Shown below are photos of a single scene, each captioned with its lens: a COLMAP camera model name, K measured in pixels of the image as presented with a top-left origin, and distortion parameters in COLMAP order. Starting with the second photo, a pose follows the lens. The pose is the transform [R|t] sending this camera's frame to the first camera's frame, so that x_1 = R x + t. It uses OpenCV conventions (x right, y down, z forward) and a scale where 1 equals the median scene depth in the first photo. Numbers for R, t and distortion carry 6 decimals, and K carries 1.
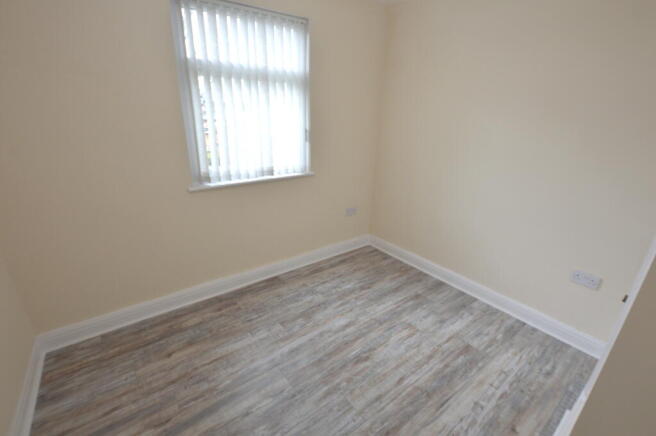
lens RADIAL K [[297.7, 0, 324.5], [0, 297.7, 219.5], [0, 0, 1]] dist [-0.002417, -0.000178]
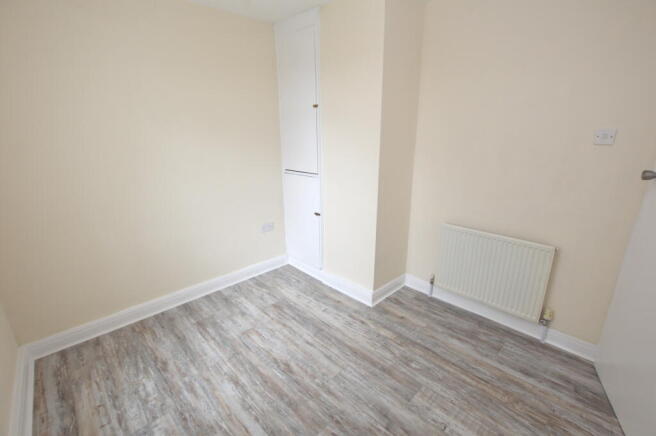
lens RADIAL K [[297.7, 0, 324.5], [0, 297.7, 219.5], [0, 0, 1]] dist [-0.002417, -0.000178]
pose [[-0.117751, -0.311841, 0.942809, -0.623138], [0.350318, 0.875331, 0.333275, -0.249205], [-0.929200, 0.369527, 0.006173, 0.608663]]
